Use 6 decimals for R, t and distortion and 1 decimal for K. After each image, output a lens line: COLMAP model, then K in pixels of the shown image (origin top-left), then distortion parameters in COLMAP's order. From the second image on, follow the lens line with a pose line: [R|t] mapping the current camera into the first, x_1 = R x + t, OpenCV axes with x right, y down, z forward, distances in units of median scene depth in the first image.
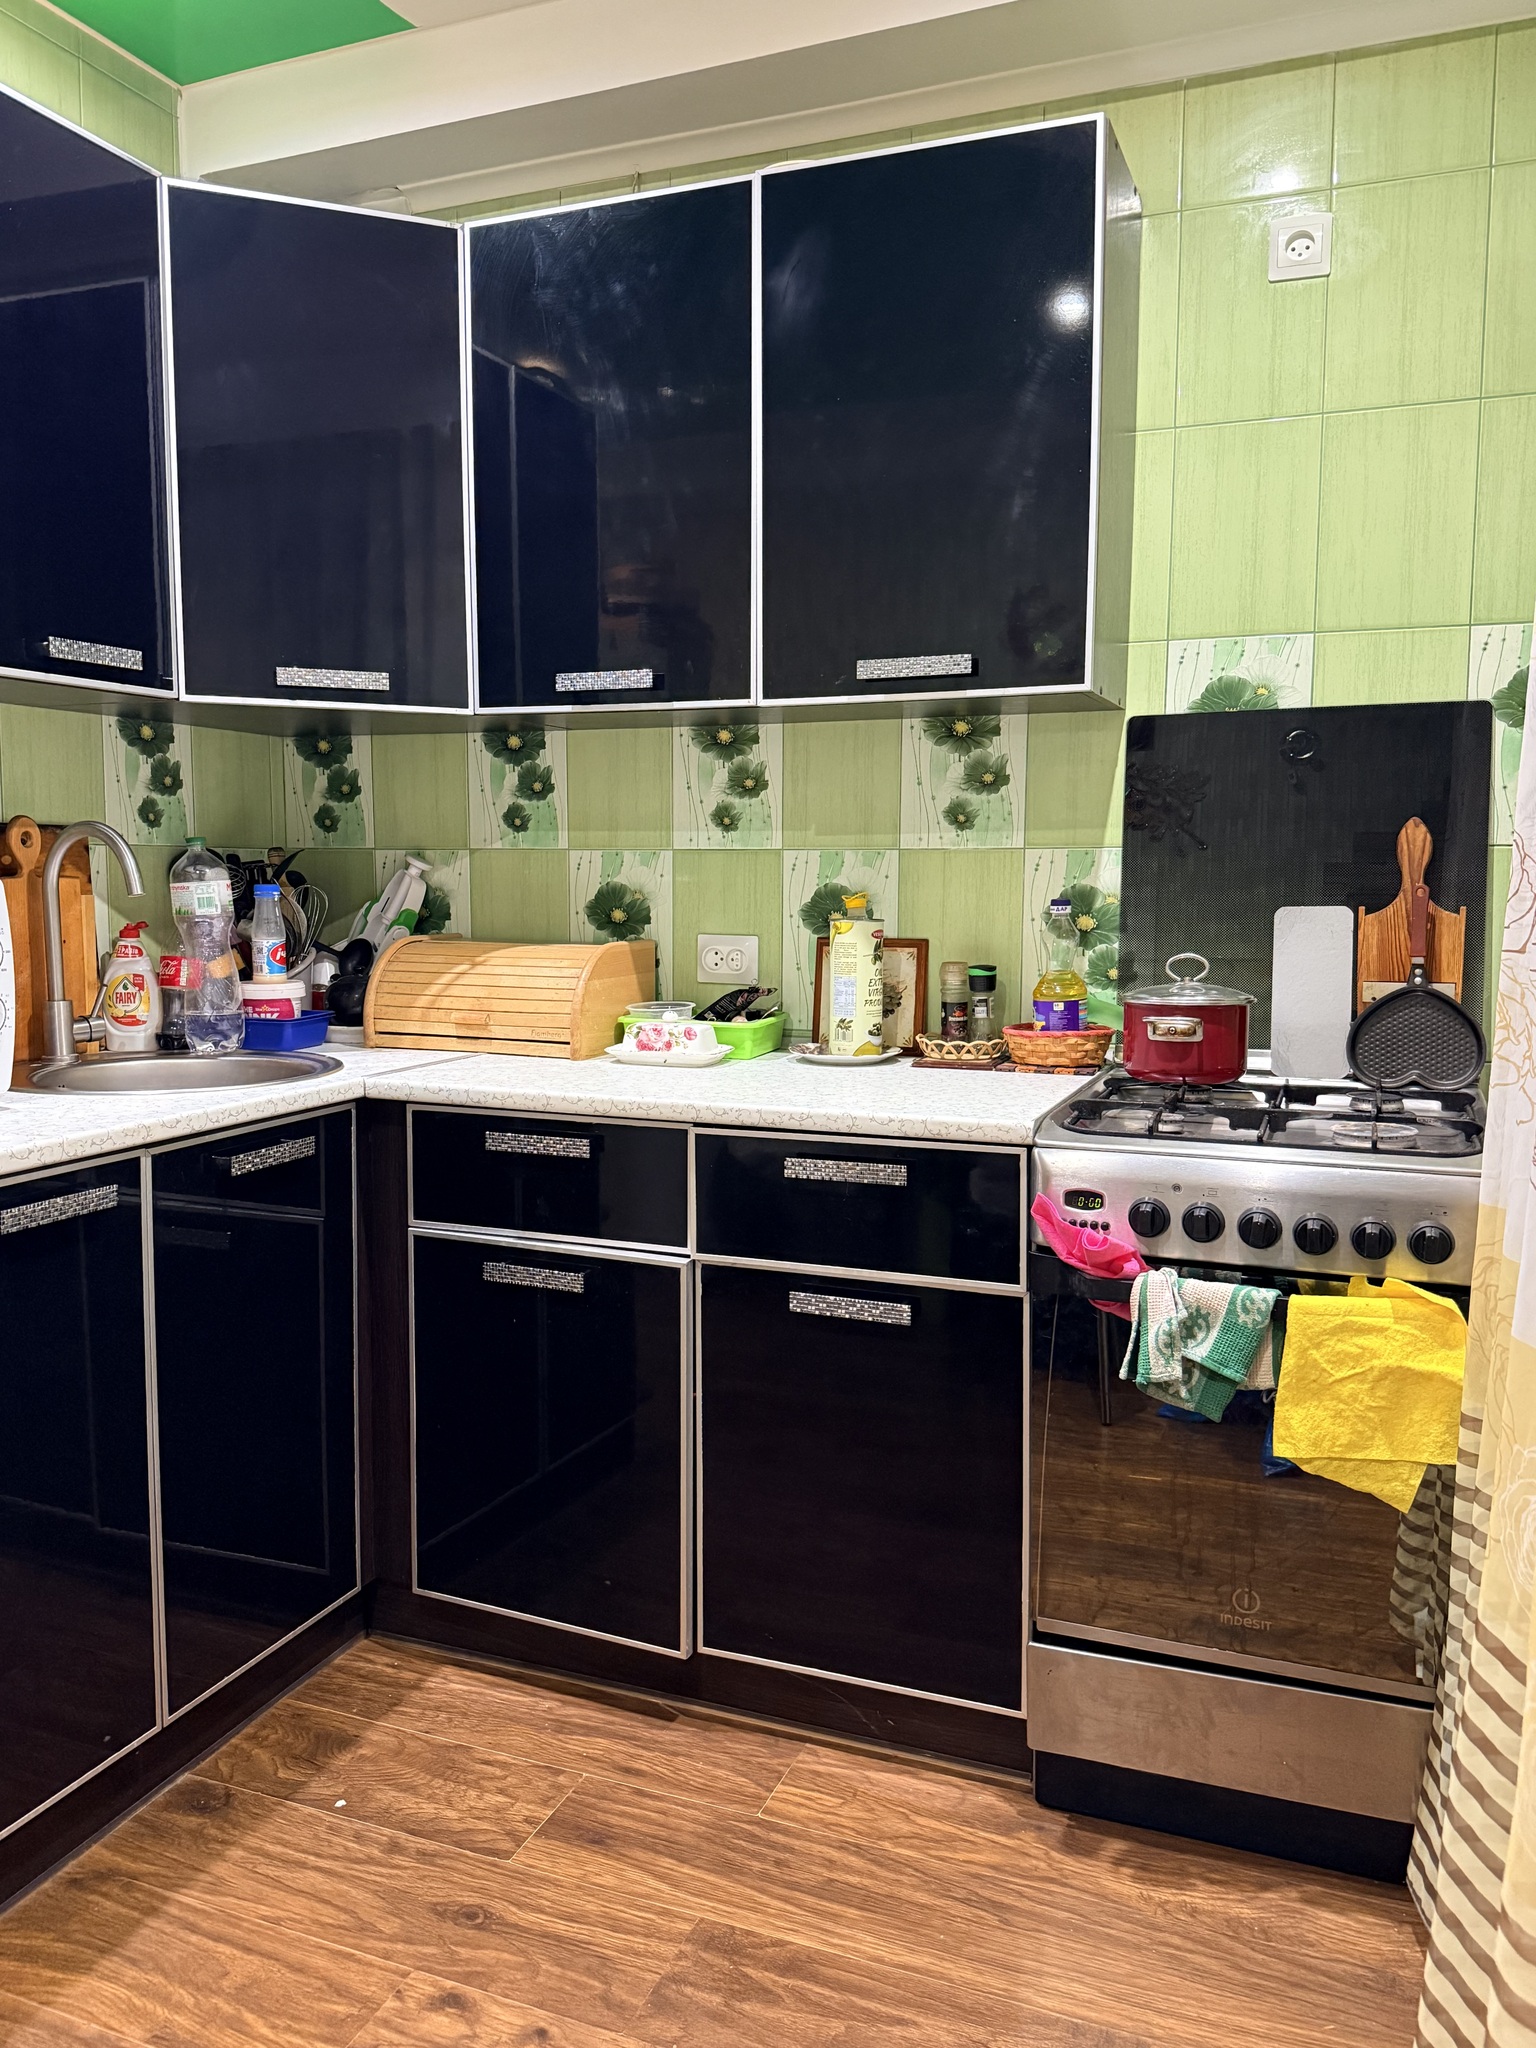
lens RADIAL K [[1554.9, 0, 729.3], [0, 1554.9, 1022.1], [0, 0, 1]] dist [0.051076, -0.058261]
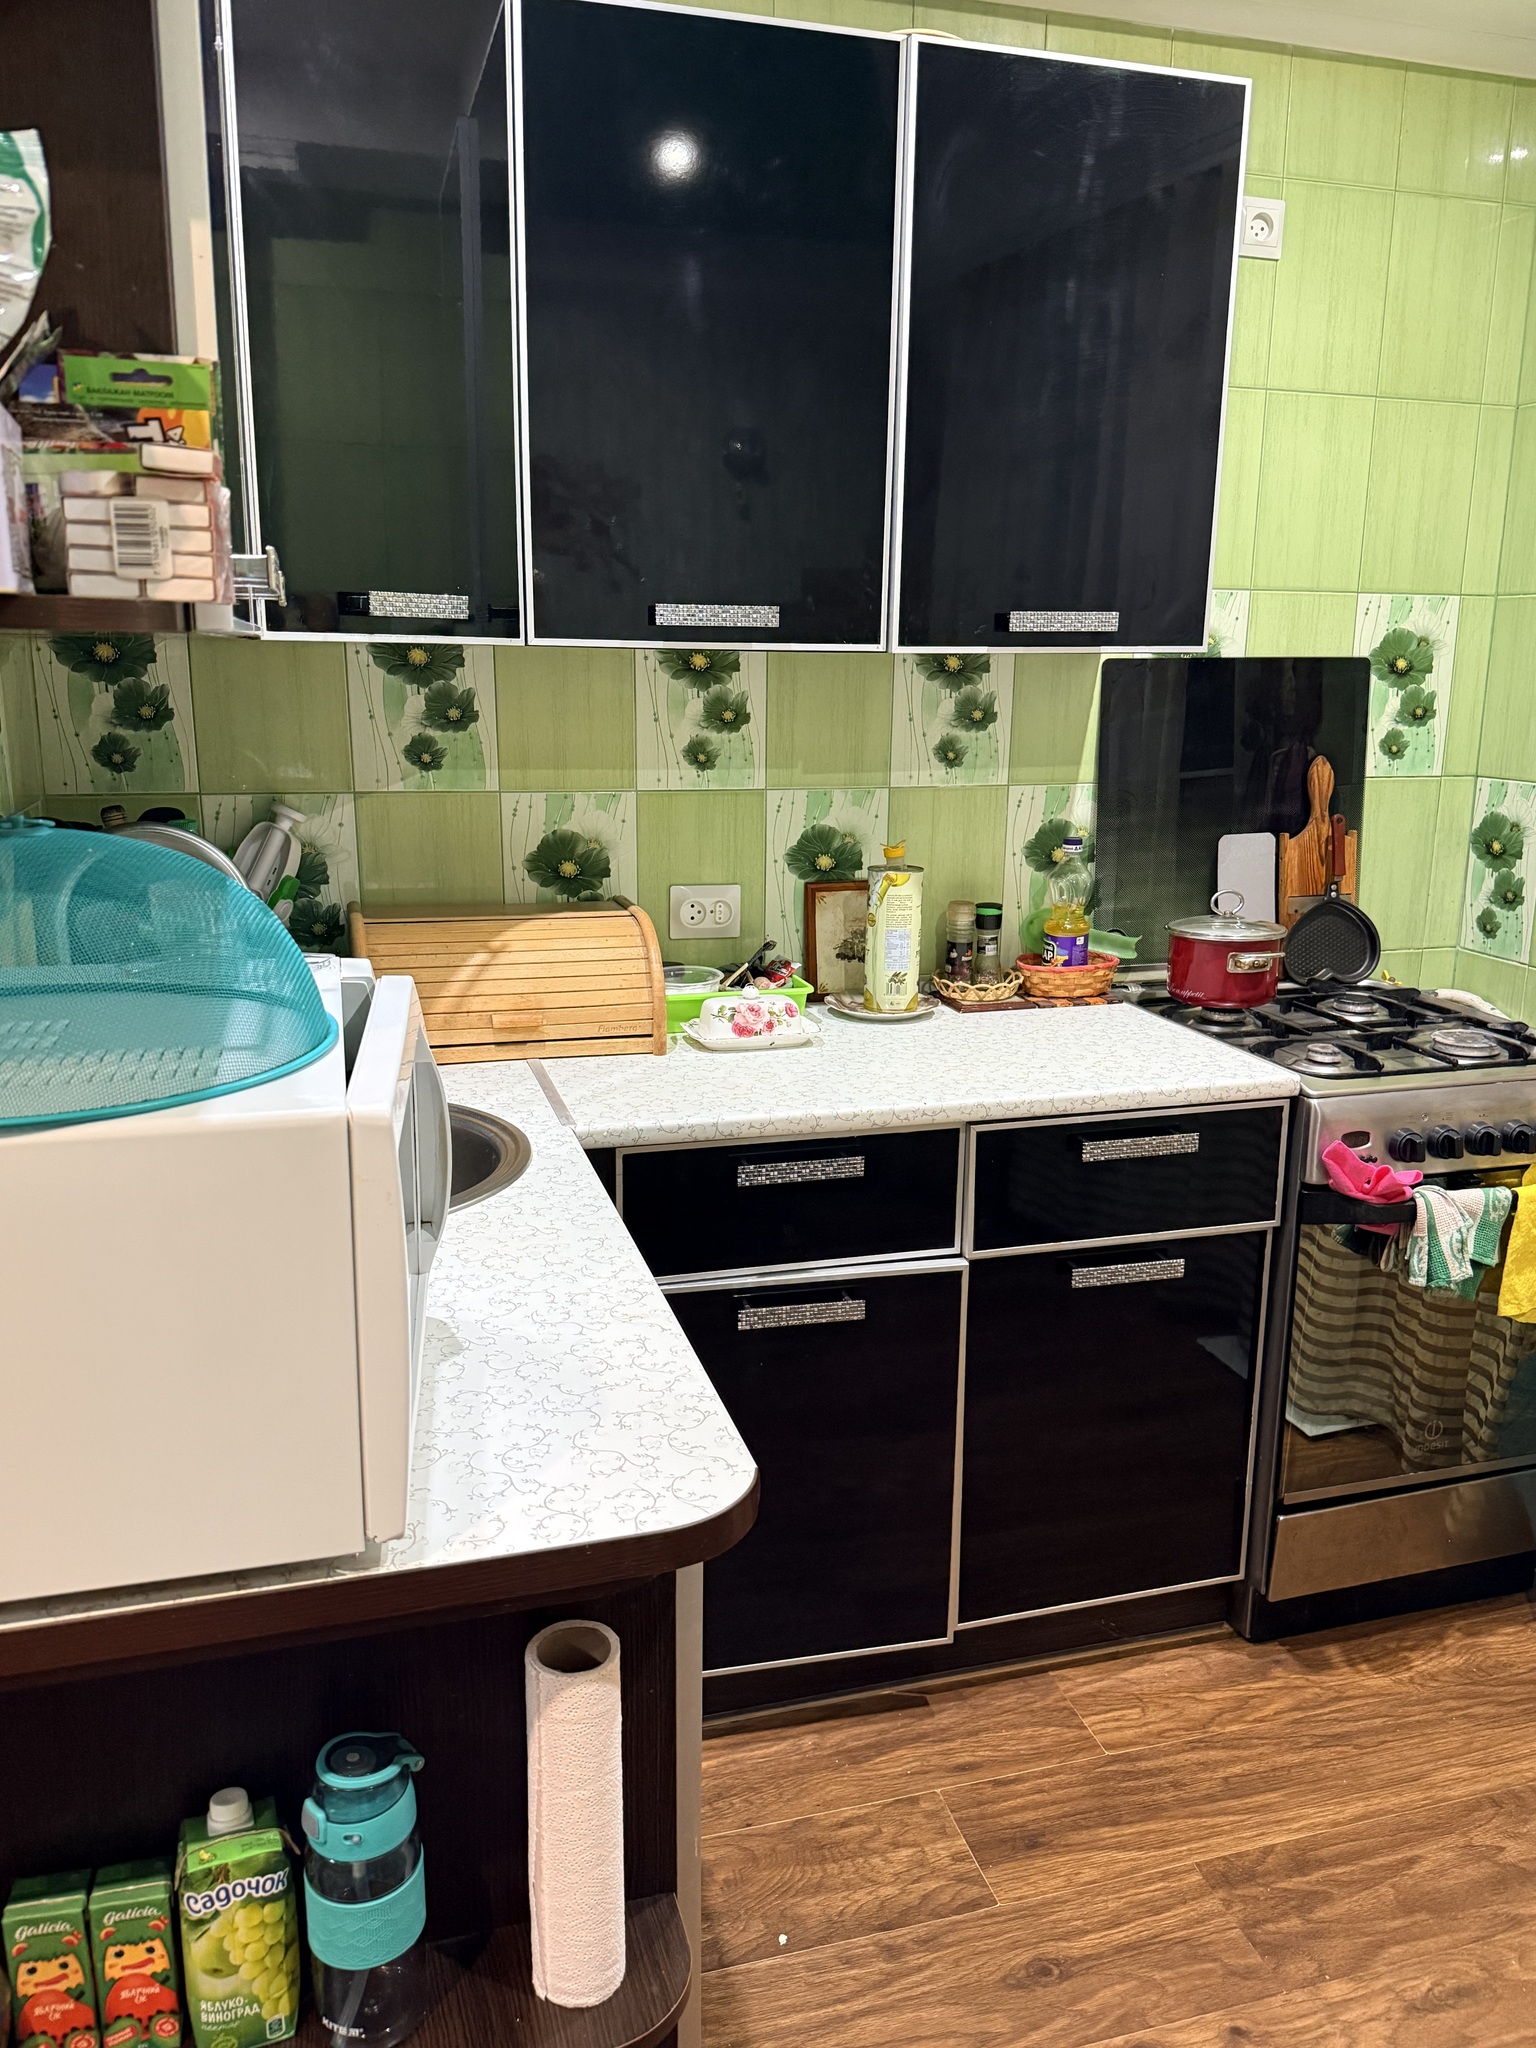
lens RADIAL K [[1554.9, 0, 753.4], [0, 1554.9, 1026.3], [0, 0, 1]] dist [0.051076, -0.058261]
pose [[0.780421, -0.141626, 0.609003, -0.660024], [0.054328, 0.985685, 0.159604, -0.142990], [-0.622889, -0.091473, 0.776944, 0.327753]]
